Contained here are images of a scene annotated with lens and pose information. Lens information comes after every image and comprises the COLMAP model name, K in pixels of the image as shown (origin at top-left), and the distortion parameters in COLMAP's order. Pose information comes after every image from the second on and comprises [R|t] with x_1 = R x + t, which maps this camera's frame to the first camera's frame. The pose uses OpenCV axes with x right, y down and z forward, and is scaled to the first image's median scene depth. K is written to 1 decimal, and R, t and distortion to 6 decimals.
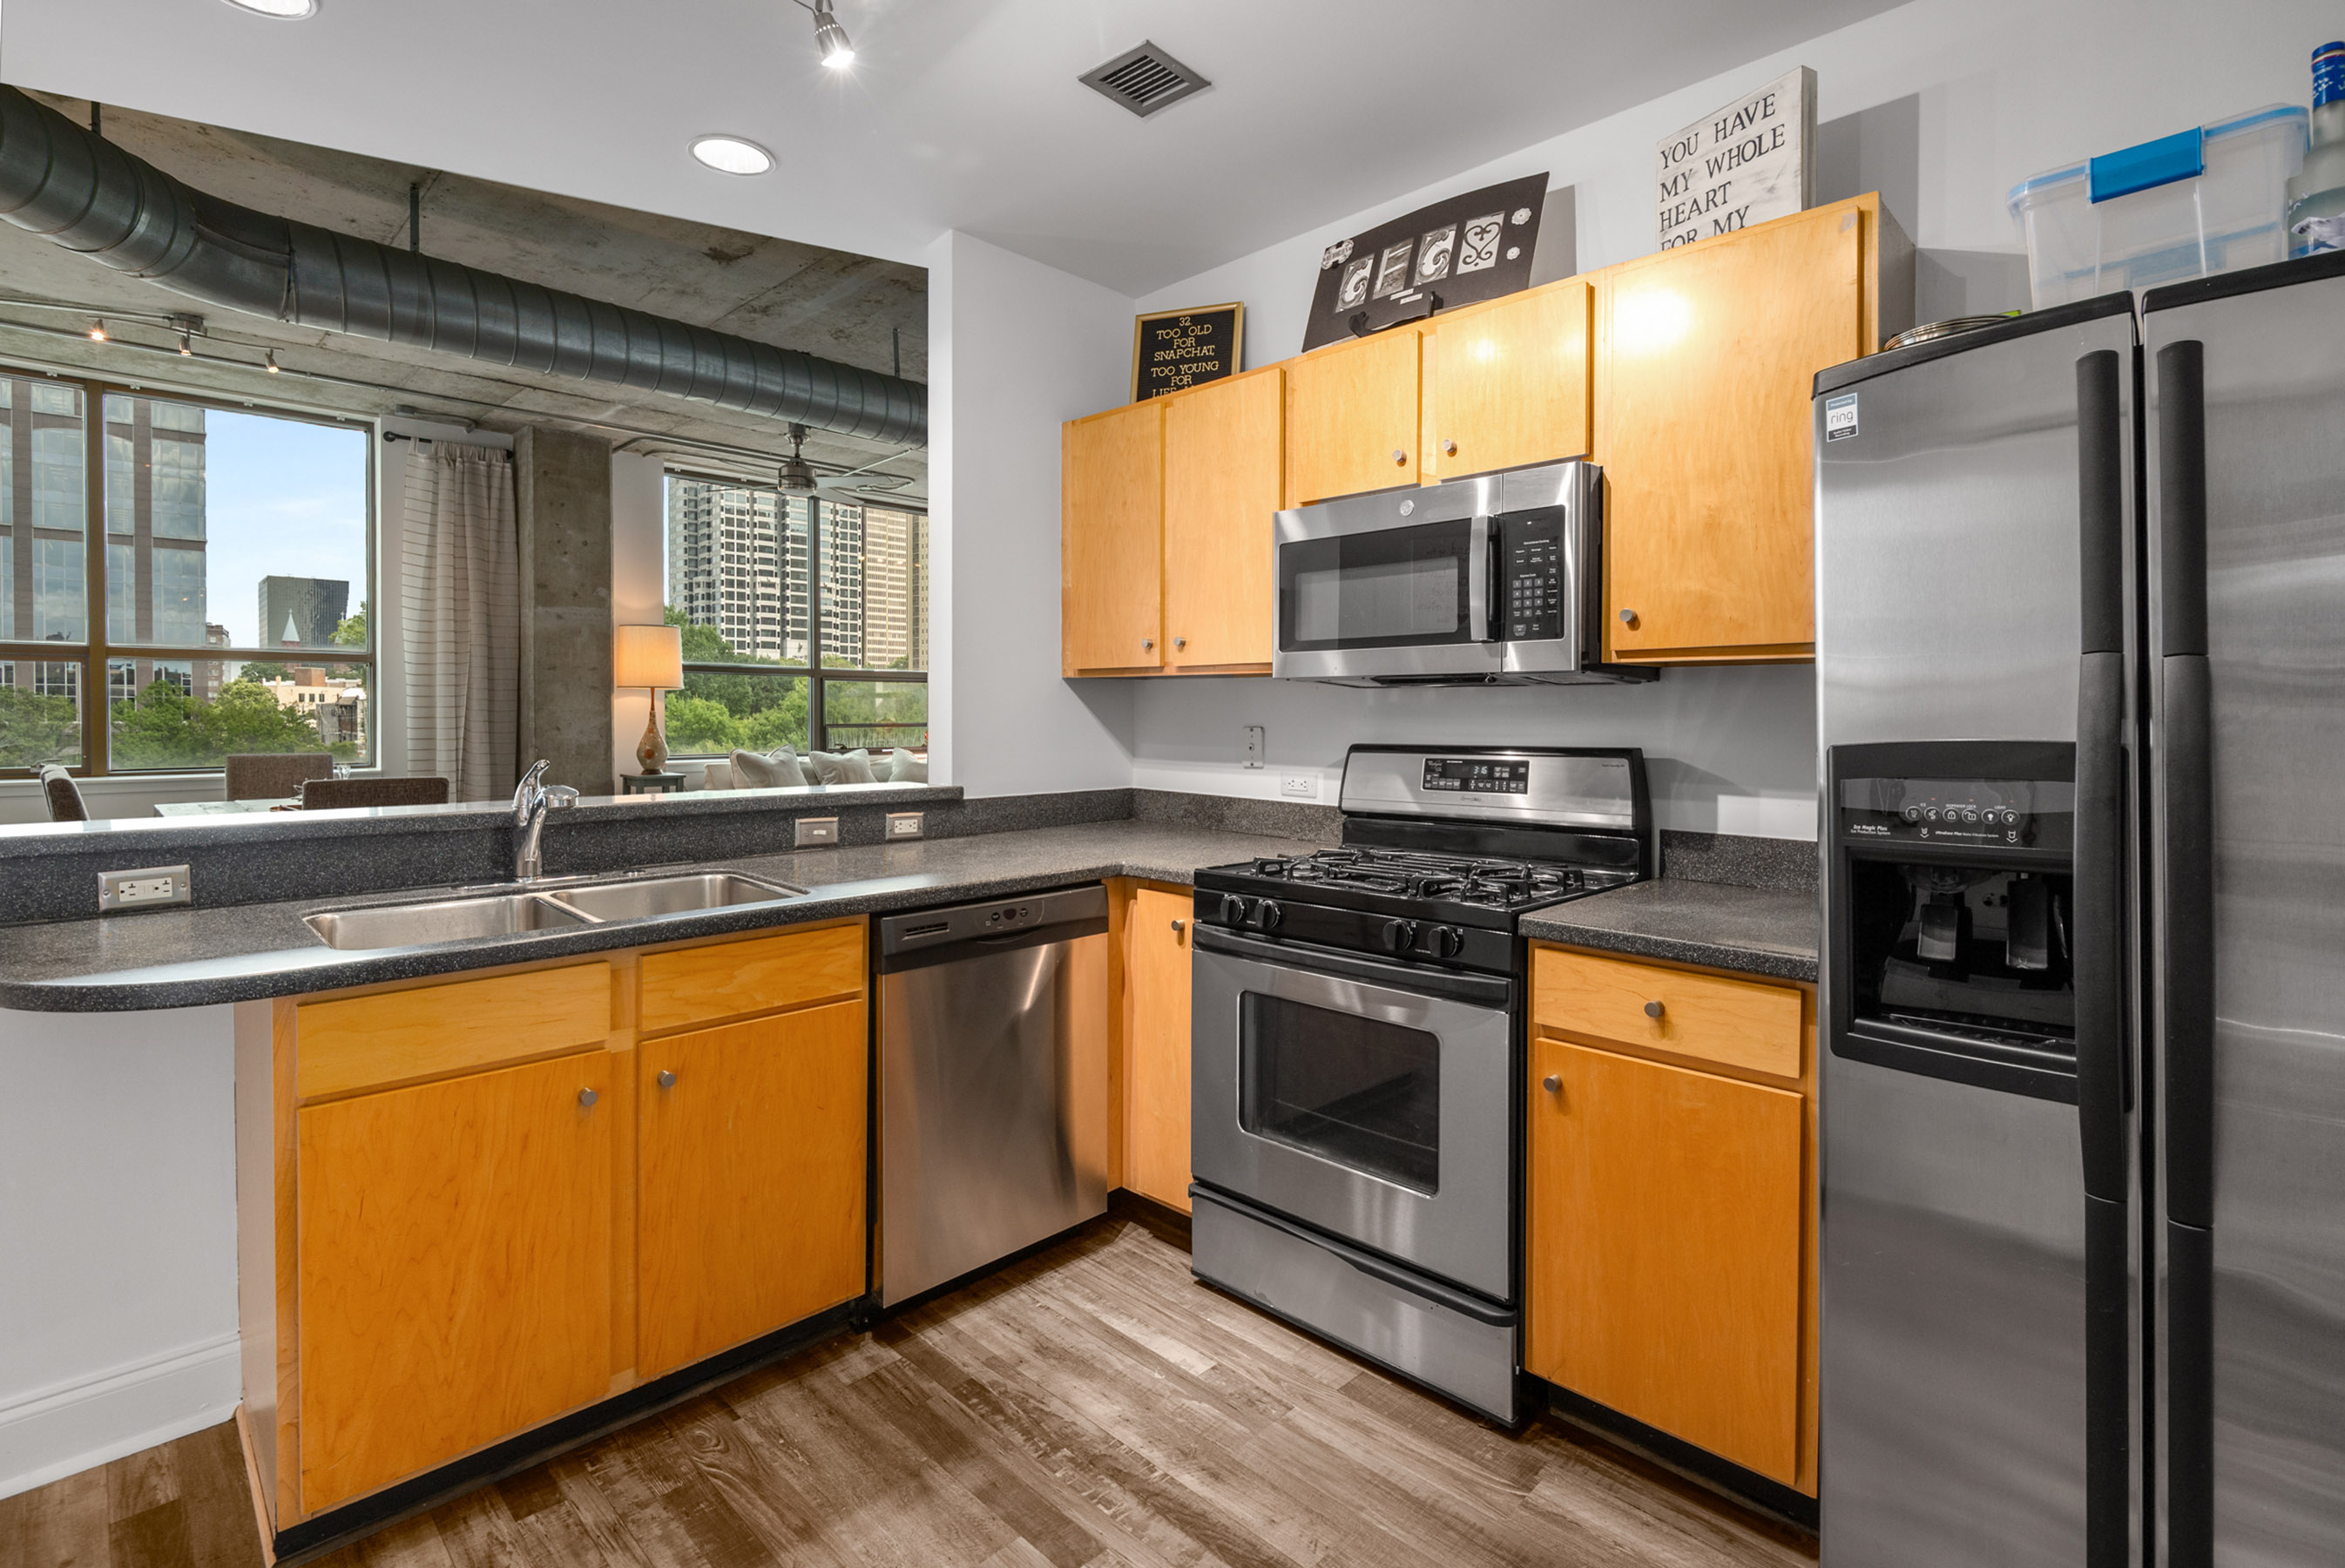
lens RADIAL K [[1080.3, 0, 1151.3], [0, 1080.3, 743.1], [0, 0, 1]] dist [0.000016, -0.000760]
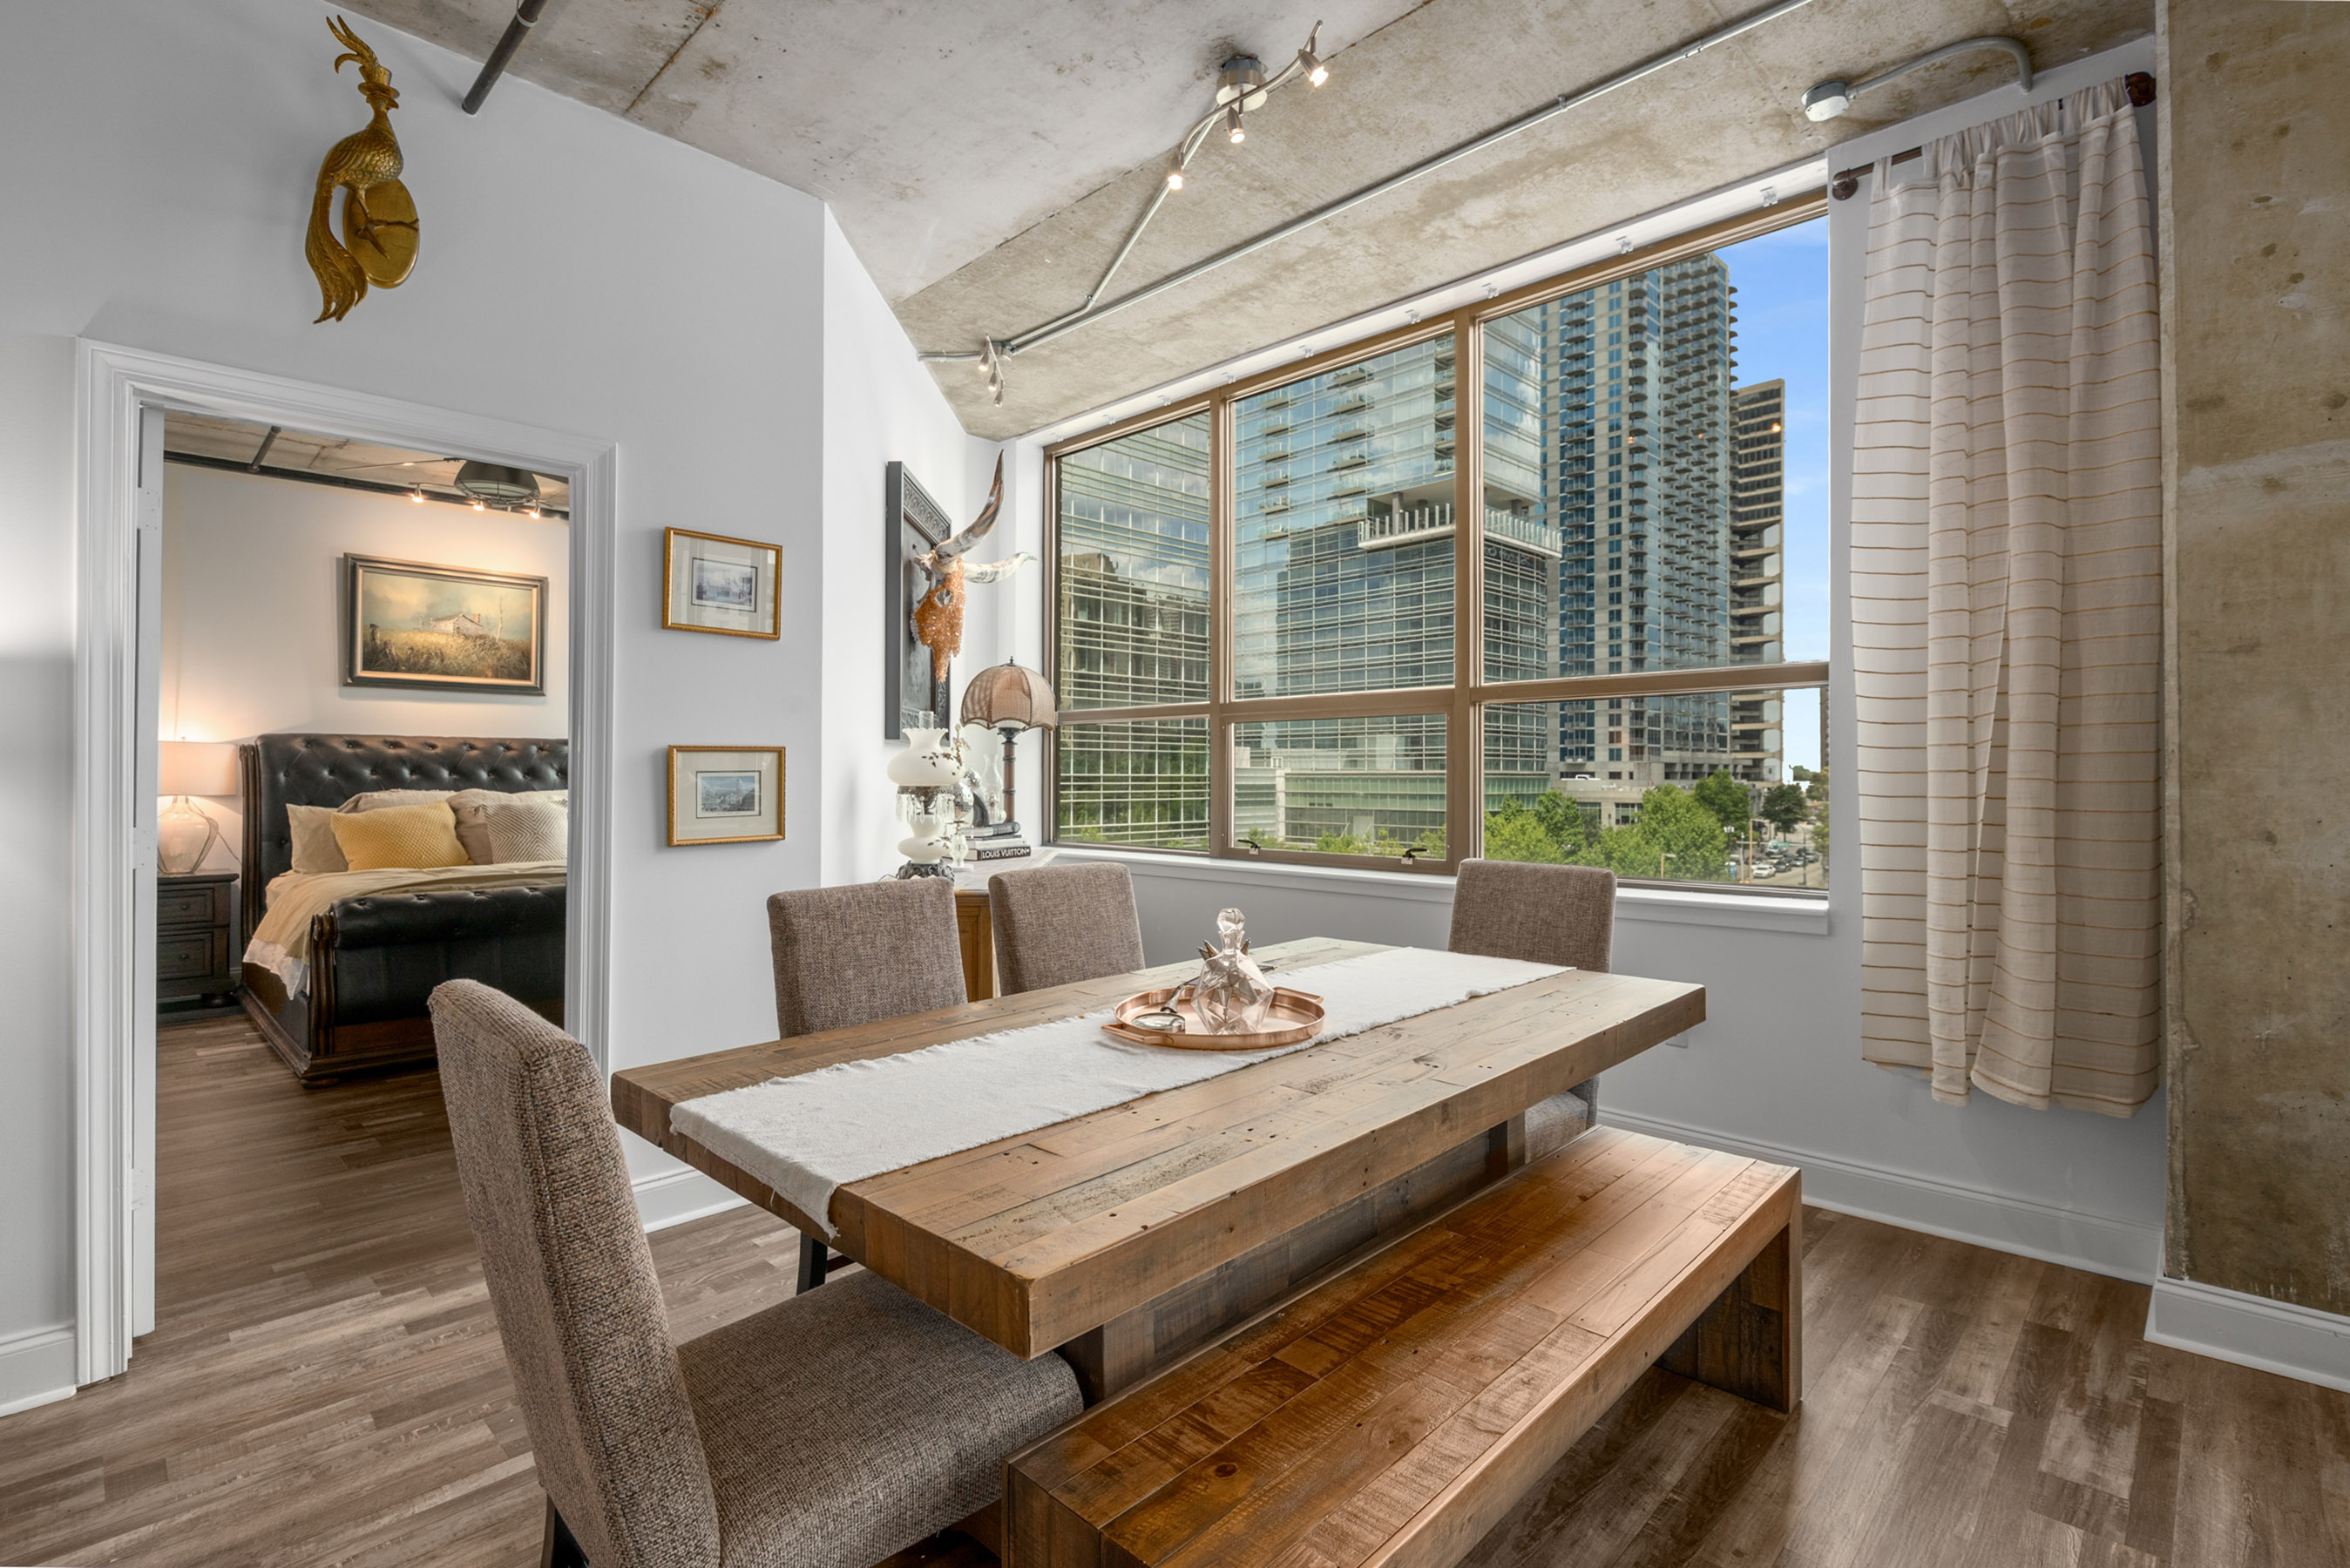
lens RADIAL K [[1091.3, 0, 1178.6], [0, 1091.3, 763.6], [0, 0, 1]] dist [-0.003161, -0.001387]
pose [[0.025196, -0.019362, -0.999495, -0.241740], [-0.030744, 0.999324, -0.020134, -0.019082], [0.999210, 0.031236, 0.024584, 0.681646]]
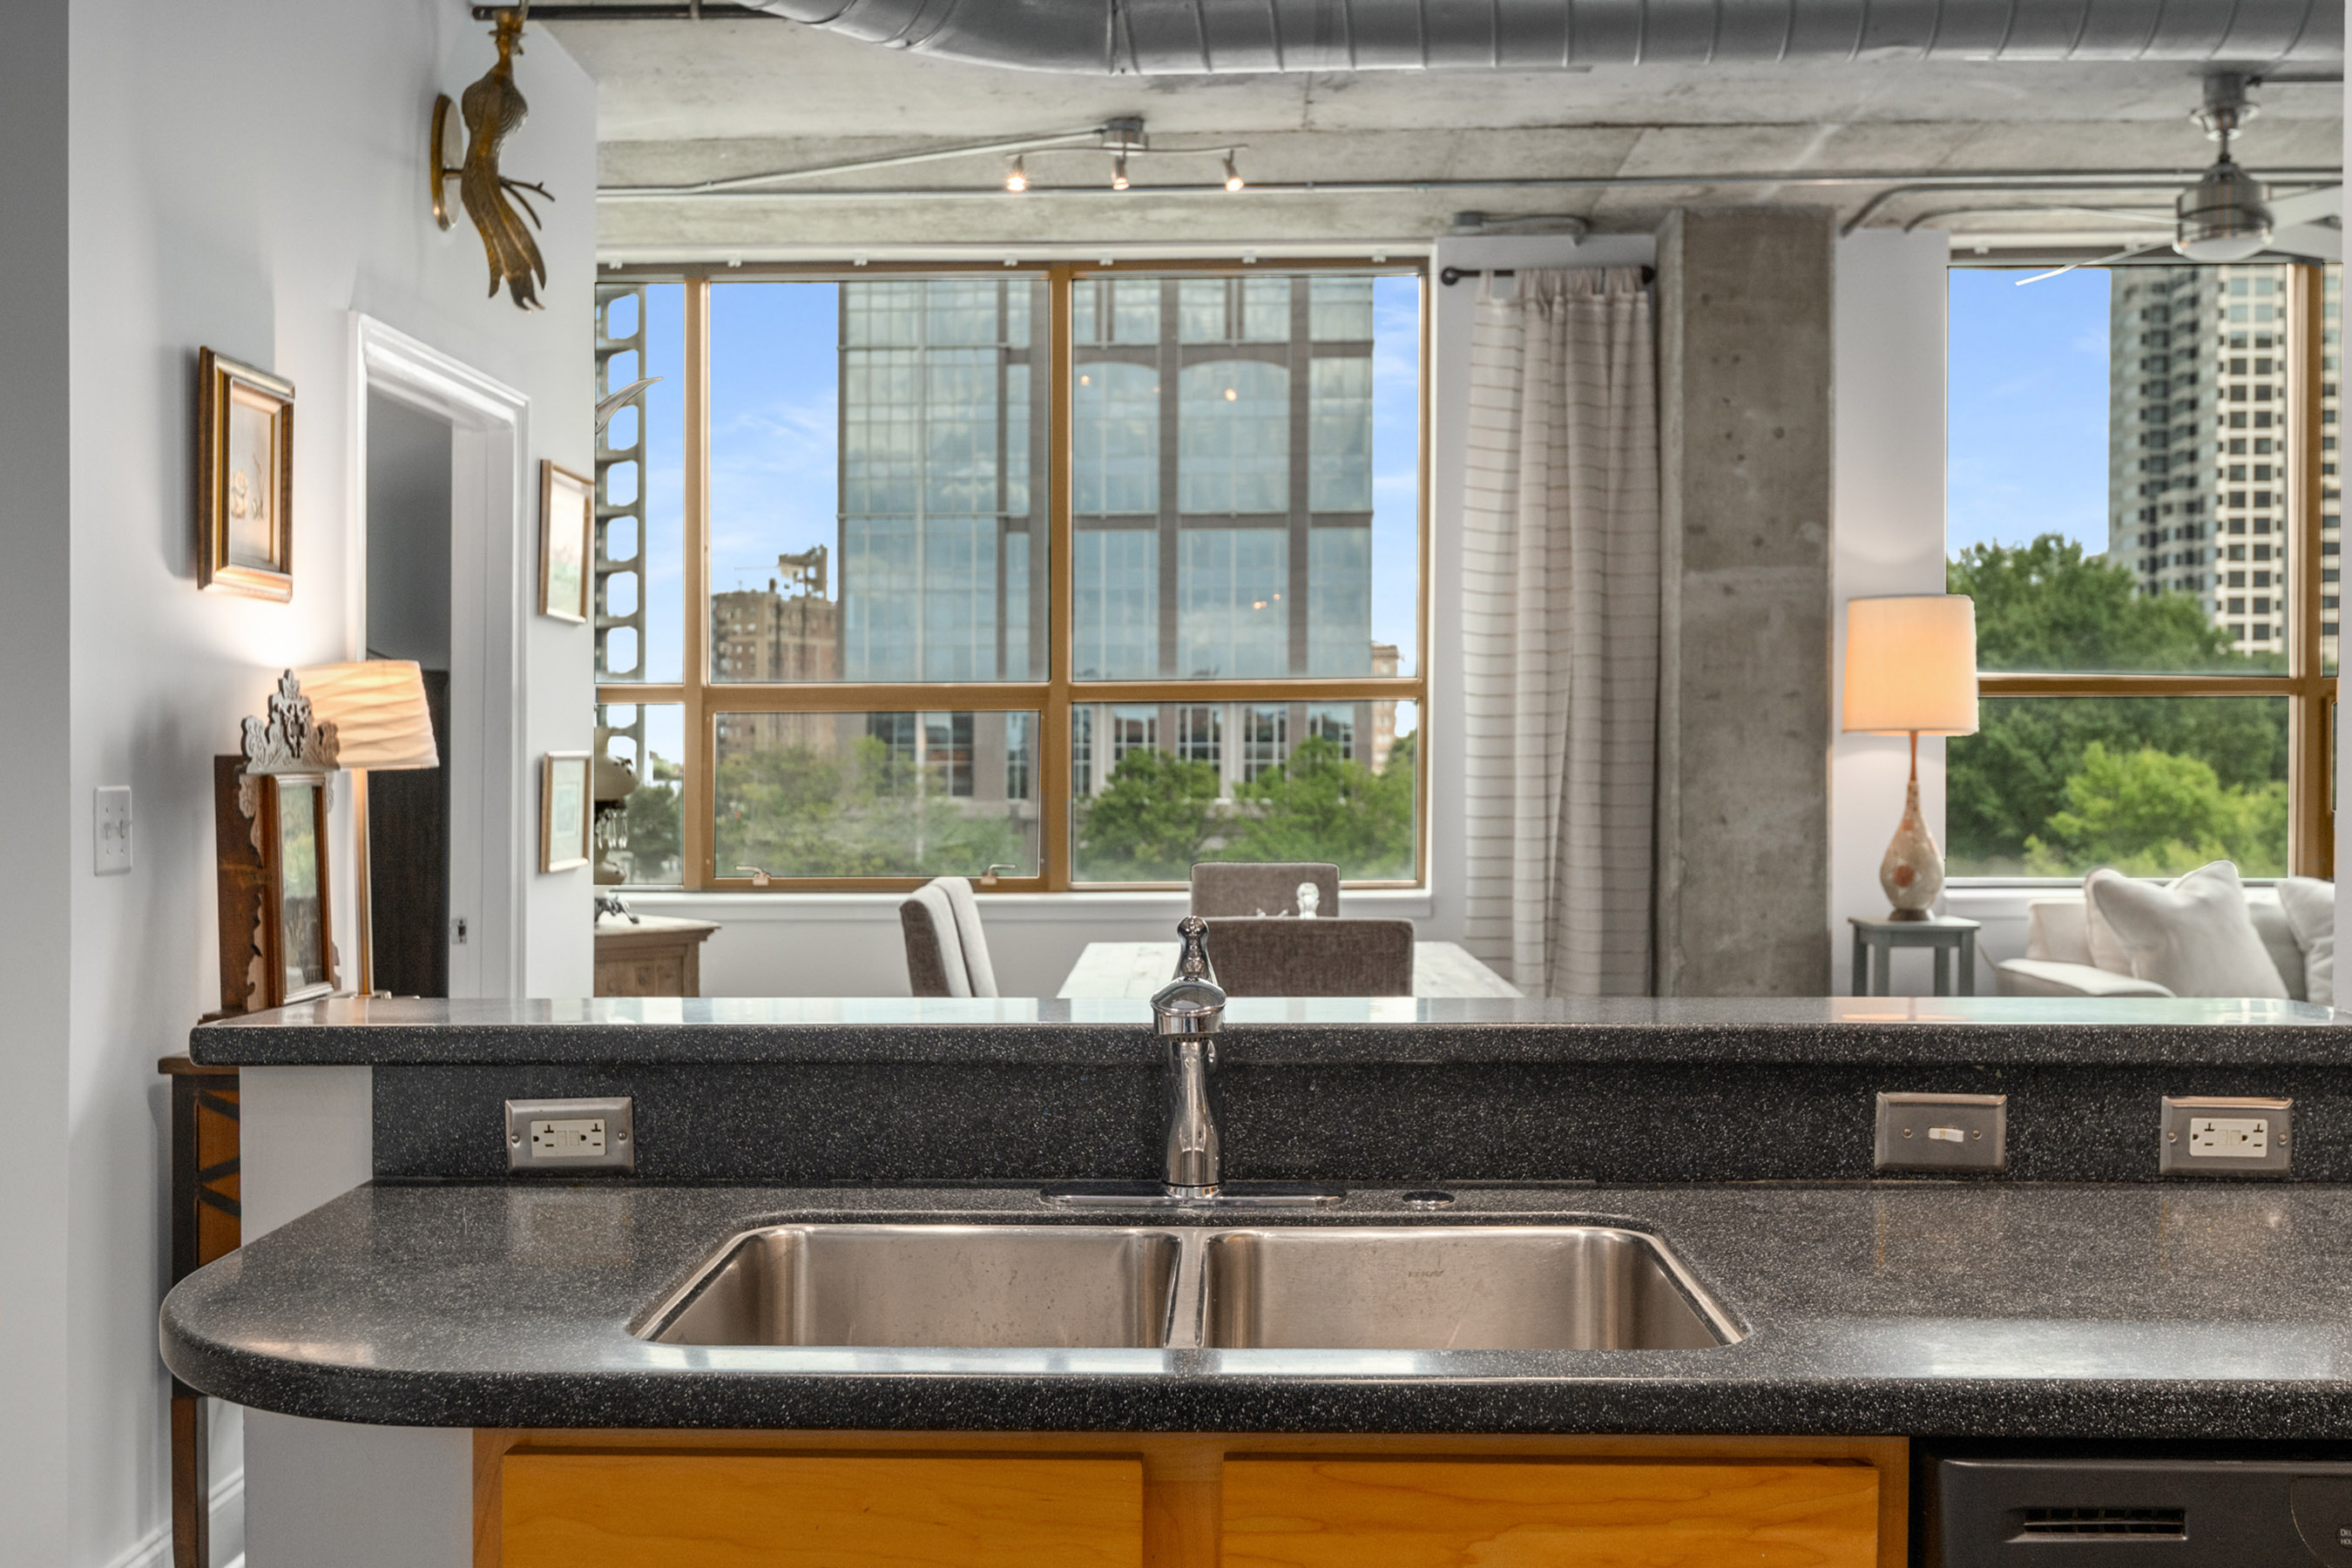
lens RADIAL K [[2285.4, 0, 1175.4], [0, 2285.4, 806.4], [0, 0, 1]] dist [0.002999, -0.011147]
pose [[0.692254, 0.002126, -0.721651, 0.022190], [-0.014348, 0.999839, -0.010818, -0.005050], [0.721511, 0.017843, 0.692173, 0.111935]]
